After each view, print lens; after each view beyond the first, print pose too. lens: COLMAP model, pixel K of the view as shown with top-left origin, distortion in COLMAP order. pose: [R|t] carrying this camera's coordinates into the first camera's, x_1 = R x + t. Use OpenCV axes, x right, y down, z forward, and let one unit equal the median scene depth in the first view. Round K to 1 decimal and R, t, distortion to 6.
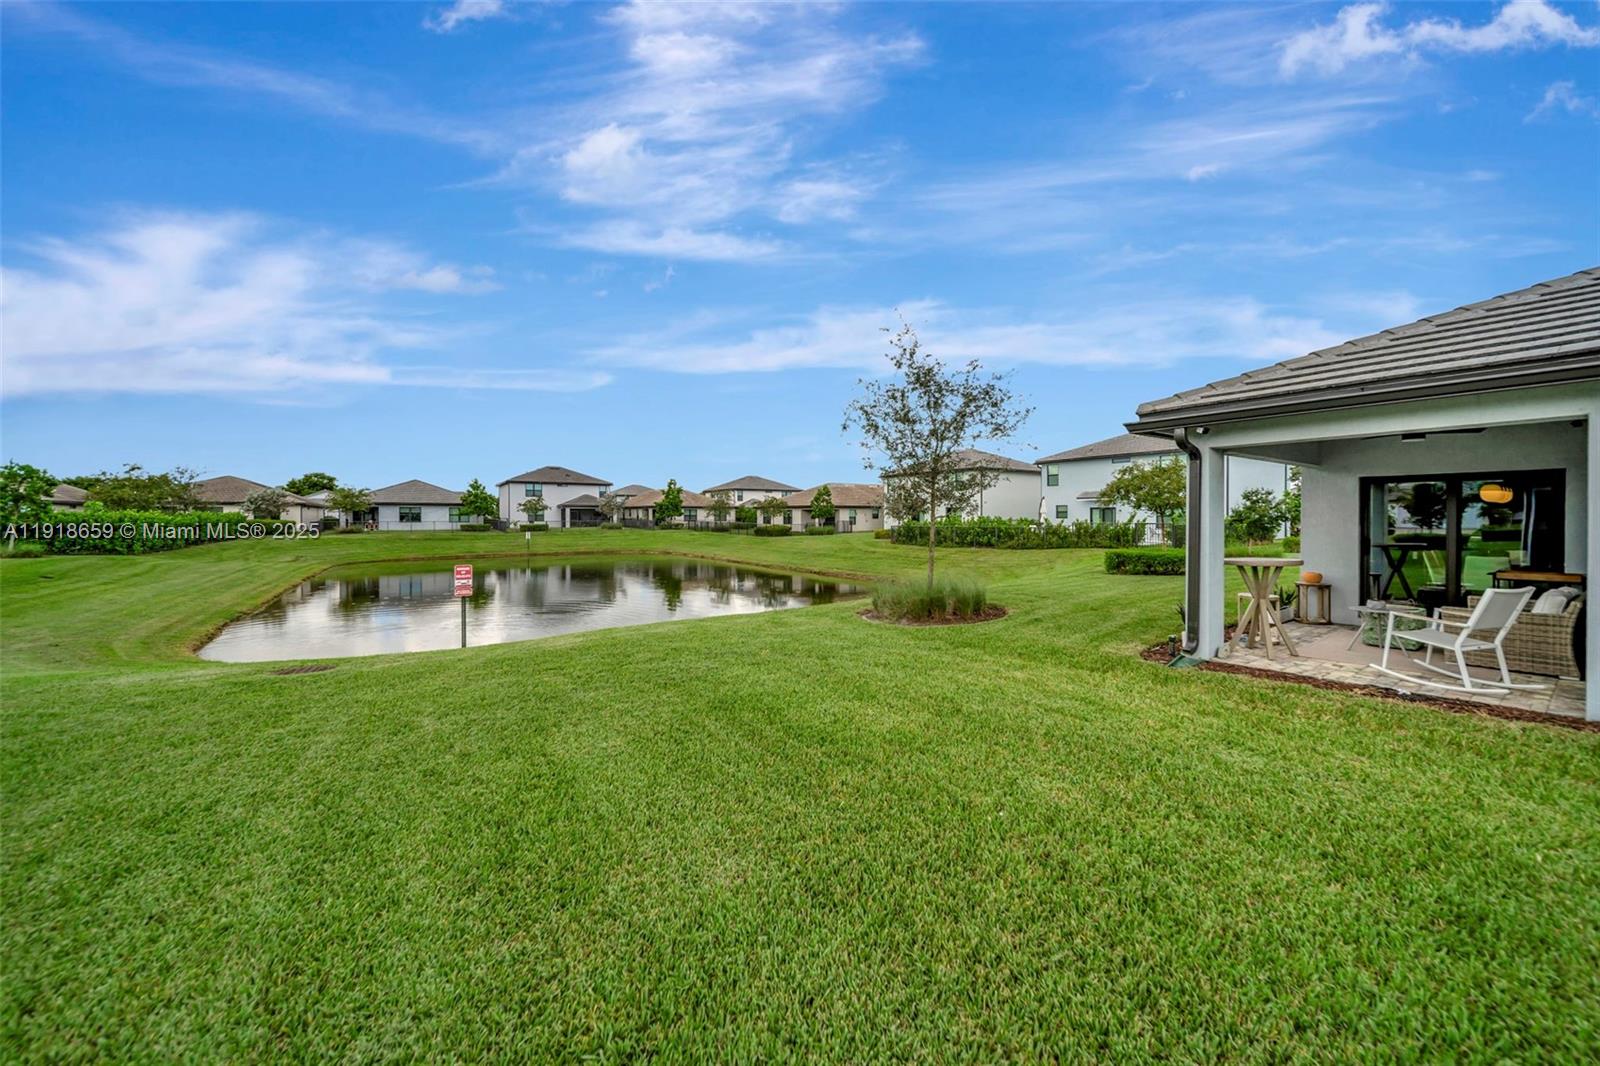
lens RADIAL K [[590.4, 0, 825.2], [0, 590.4, 535.5], [0, 0, 1]] dist [0.000380, -0.000366]
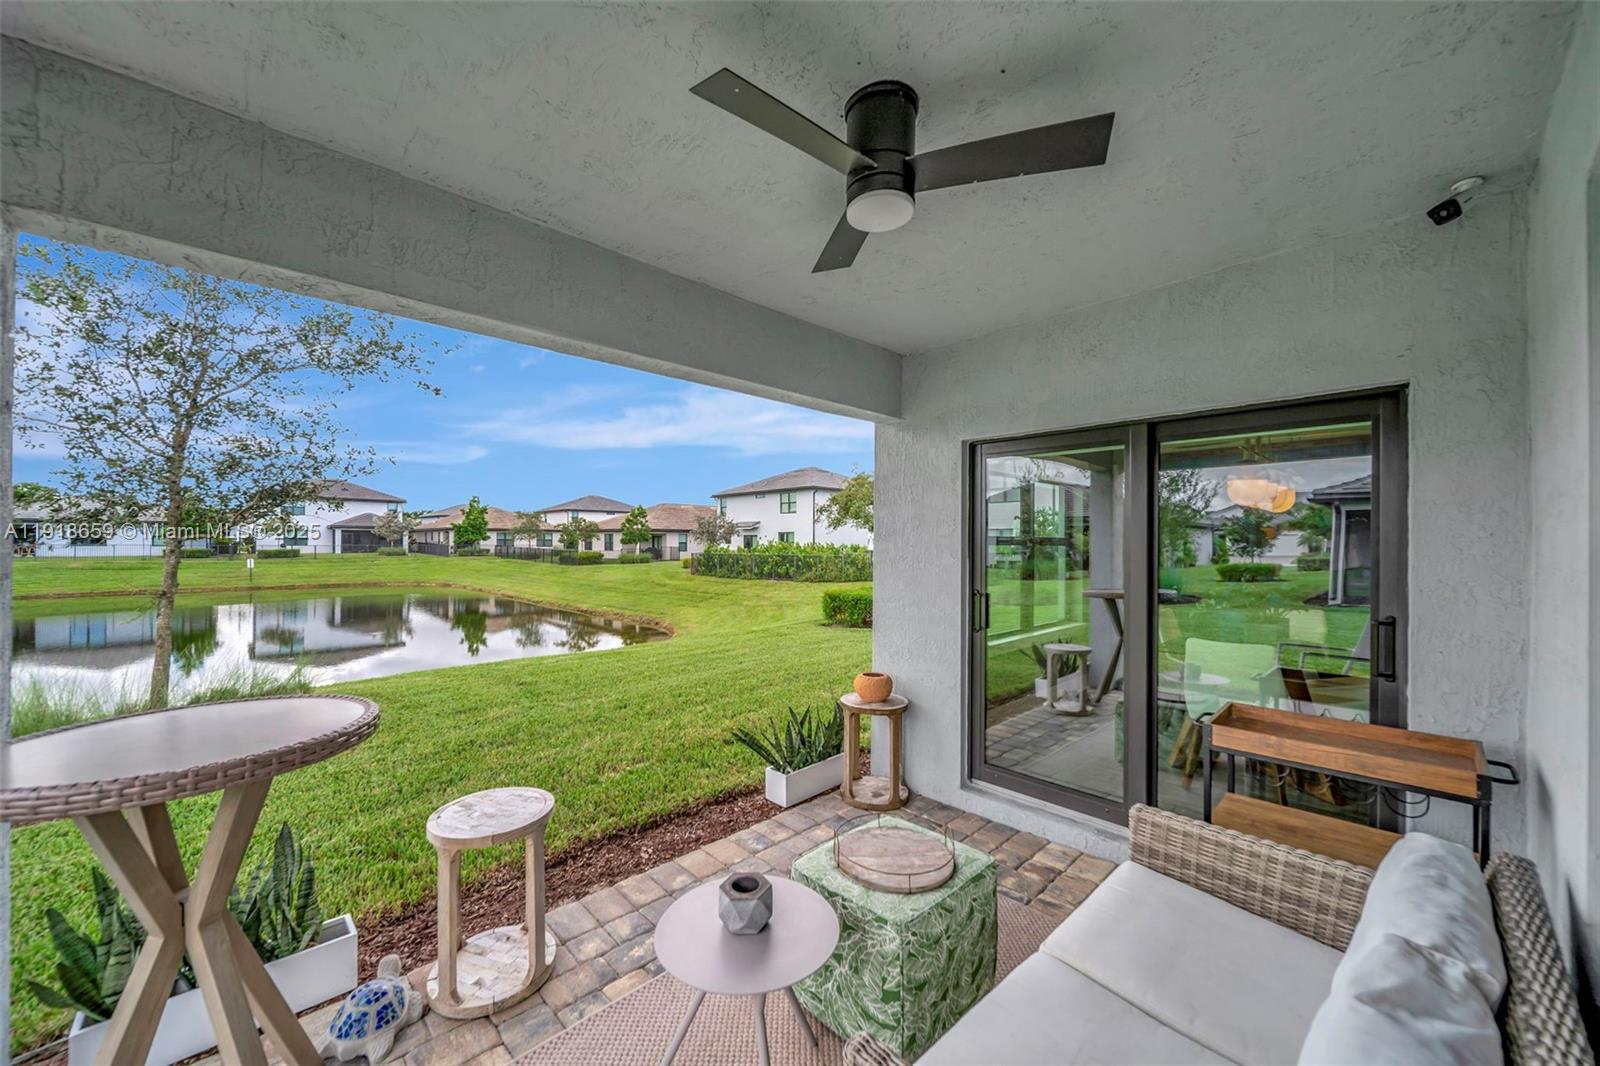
lens RADIAL K [[590.4, 0, 833.1], [0, 590.4, 548.5], [0, 0, 1]] dist [0.000380, -0.000366]
pose [[0.987226, 0.003564, 0.159284, 0.130595], [-0.000150, 0.999770, -0.021442, -0.003783], [-0.159324, 0.021145, 0.987000, 0.112404]]
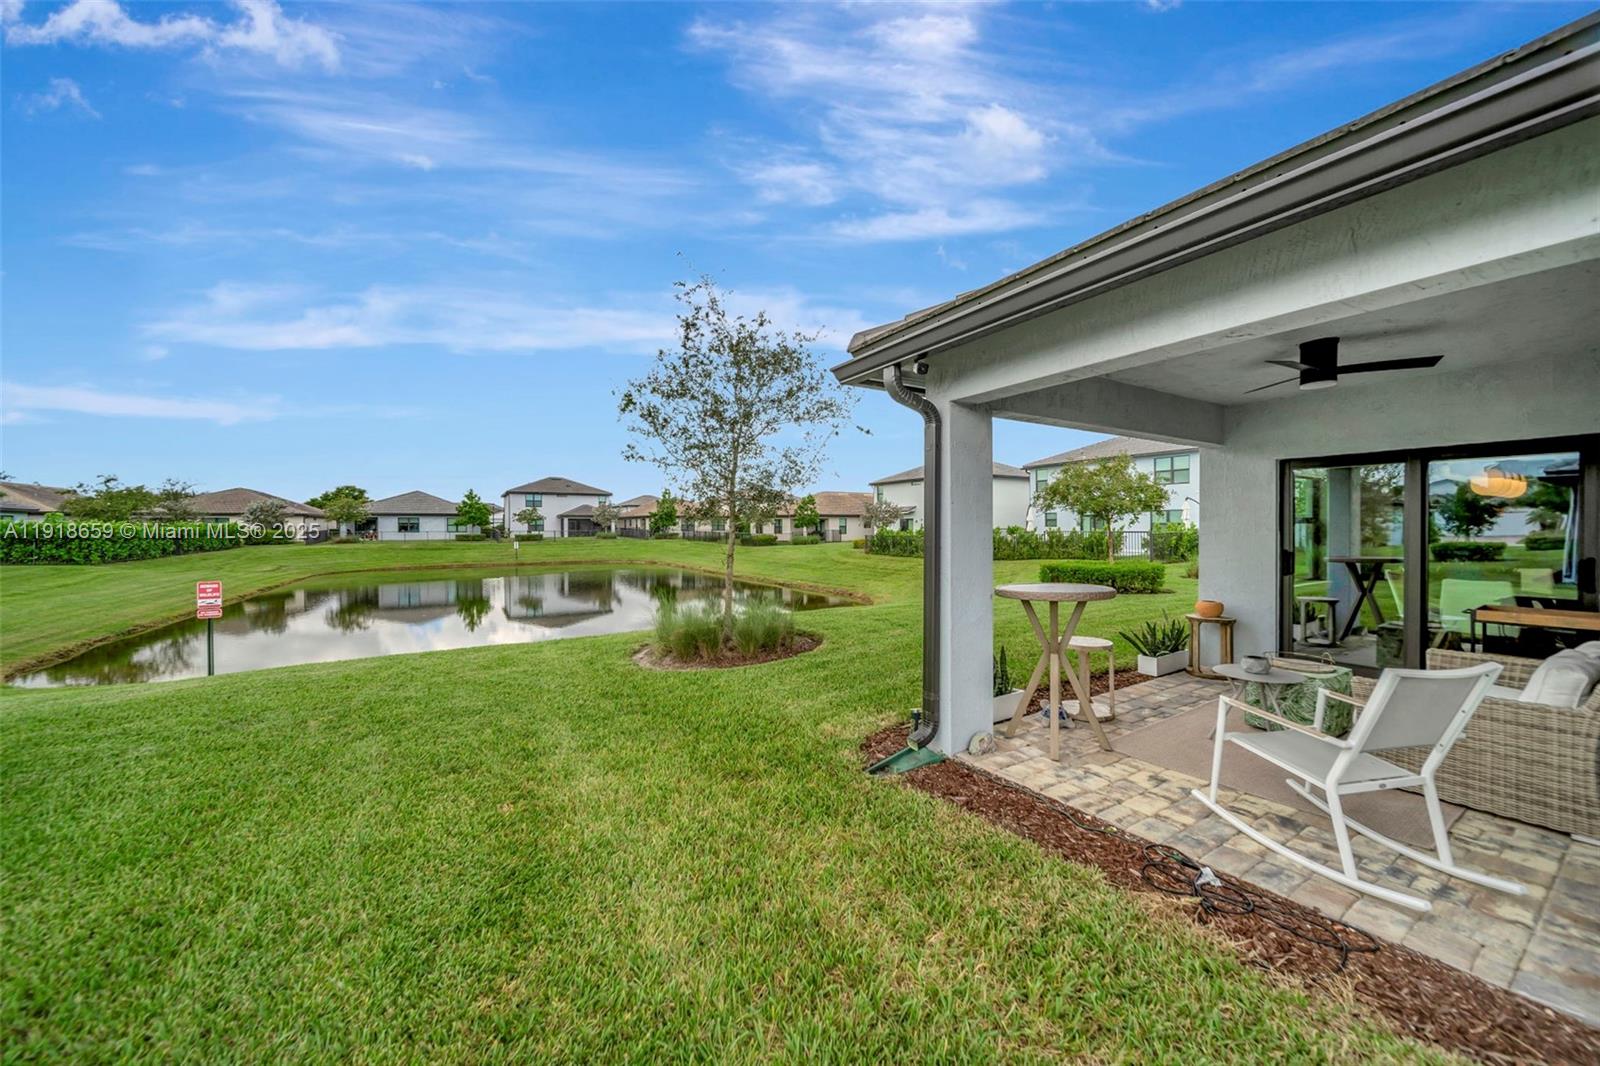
lens RADIAL K [[590.4, 0, 801.0], [0, 590.4, 539.1], [0, 0, 1]] dist [0.000380, -0.000366]
pose [[0.998177, -0.001713, -0.060323, 0.038339], [0.001129, 0.999952, -0.009720, -0.000241], [0.060337, 0.009634, 0.998132, 0.028398]]
